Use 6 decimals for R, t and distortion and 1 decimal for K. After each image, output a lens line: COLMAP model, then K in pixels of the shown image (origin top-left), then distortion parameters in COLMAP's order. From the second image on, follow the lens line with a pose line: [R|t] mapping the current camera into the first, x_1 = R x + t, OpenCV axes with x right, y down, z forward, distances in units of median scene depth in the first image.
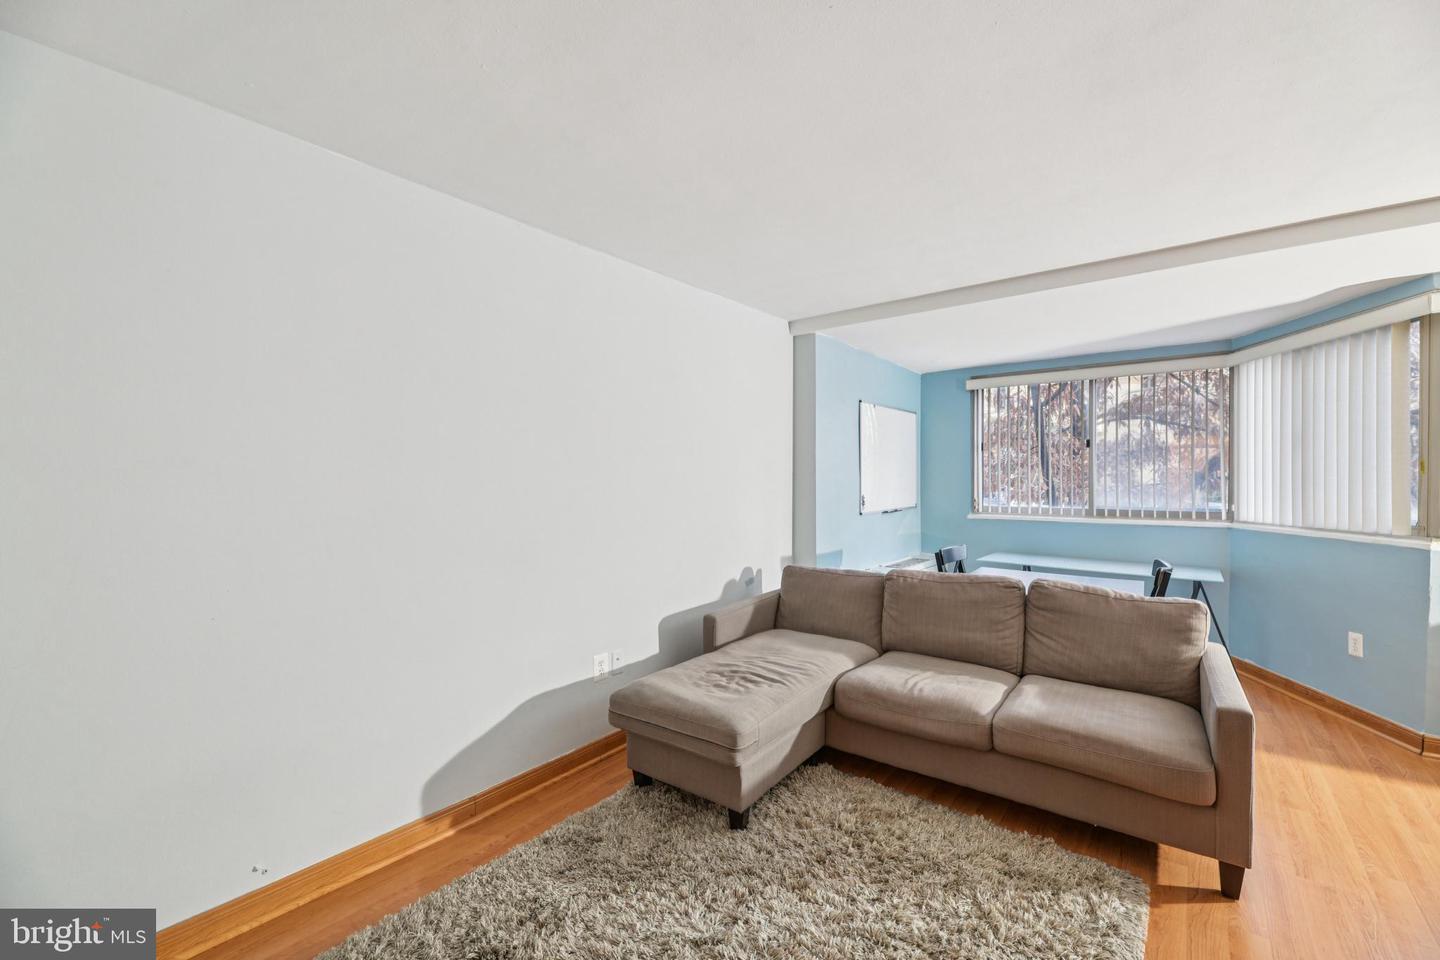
lens RADIAL K [[578.4, 0, 727.6], [0, 578.4, 469.1], [0, 0, 1]] dist [-0.001352, -0.004908]
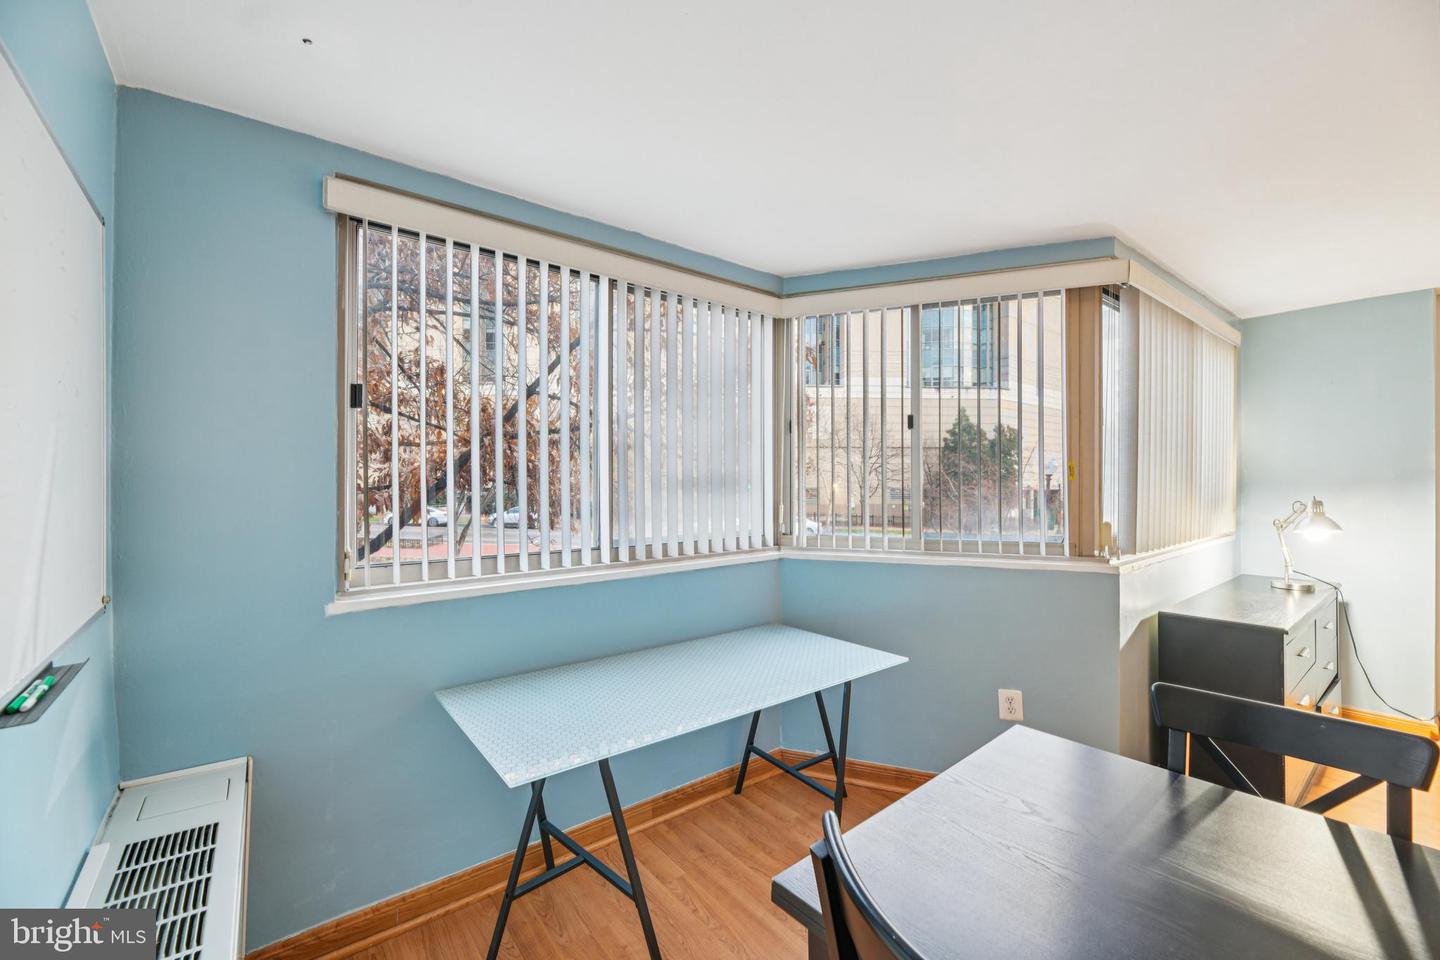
lens RADIAL K [[579.4, 0, 726.0], [0, 579.4, 482.2], [0, 0, 1]] dist [0.000863, 0.000047]
pose [[0.243566, -0.003356, 0.969879, 0.201671], [-0.010739, 0.999923, 0.006156, 0.009689], [-0.969825, -0.011915, 0.243511, 0.888087]]
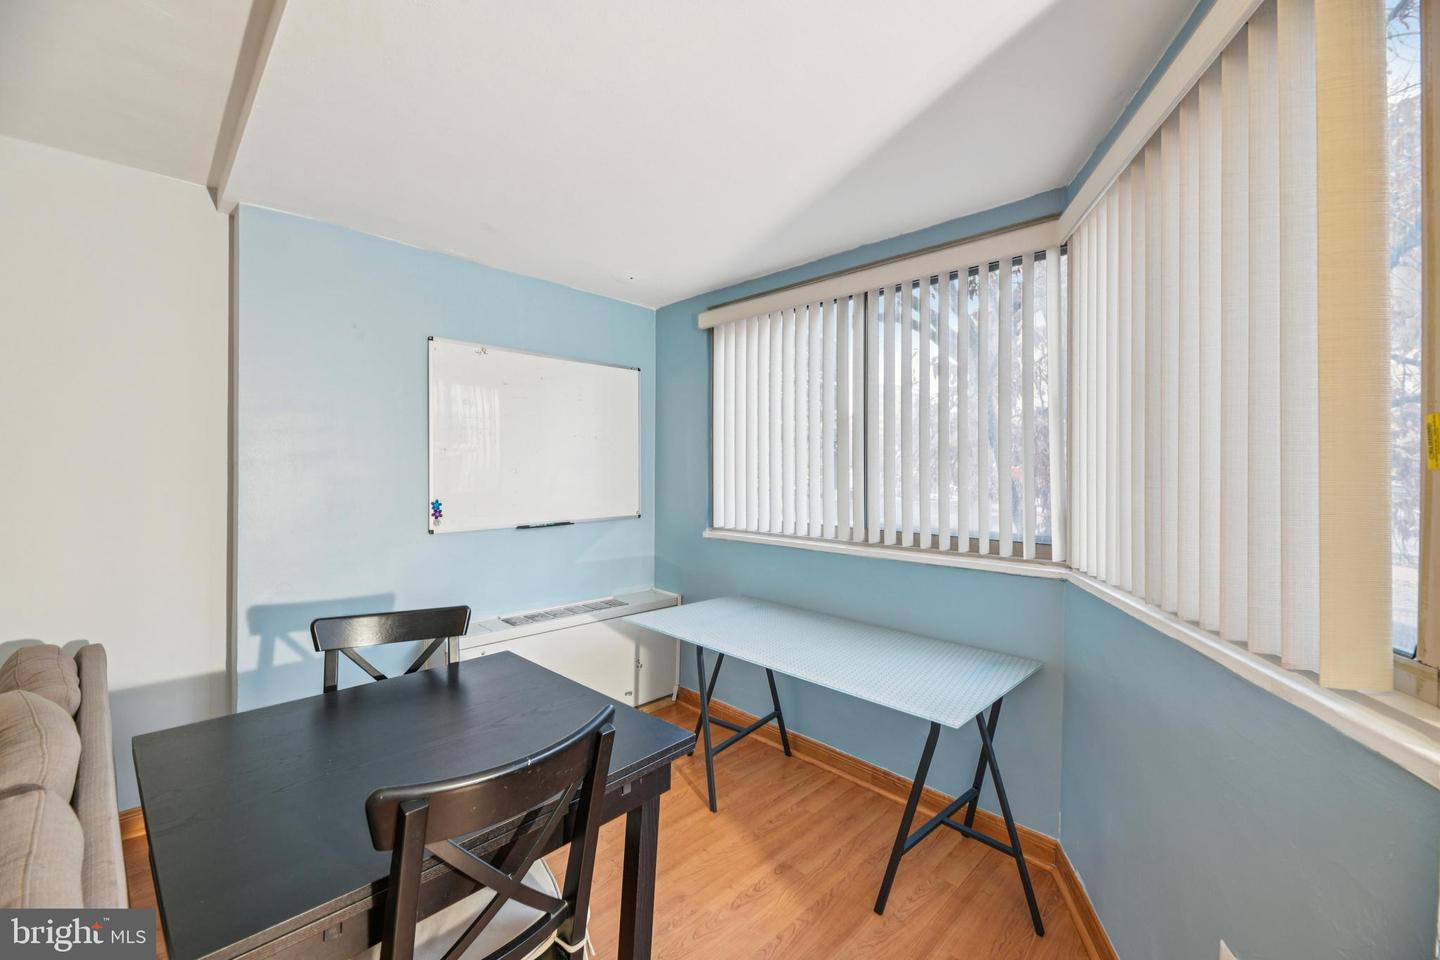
lens RADIAL K [[578.4, 0, 727.6], [0, 578.4, 469.1], [0, 0, 1]] dist [-0.001352, -0.004908]
pose [[0.993589, 0.004692, -0.112958, 0.639035], [-0.002944, 0.999873, 0.015641, 0.003396], [0.113017, -0.015208, 0.993477, 0.485419]]
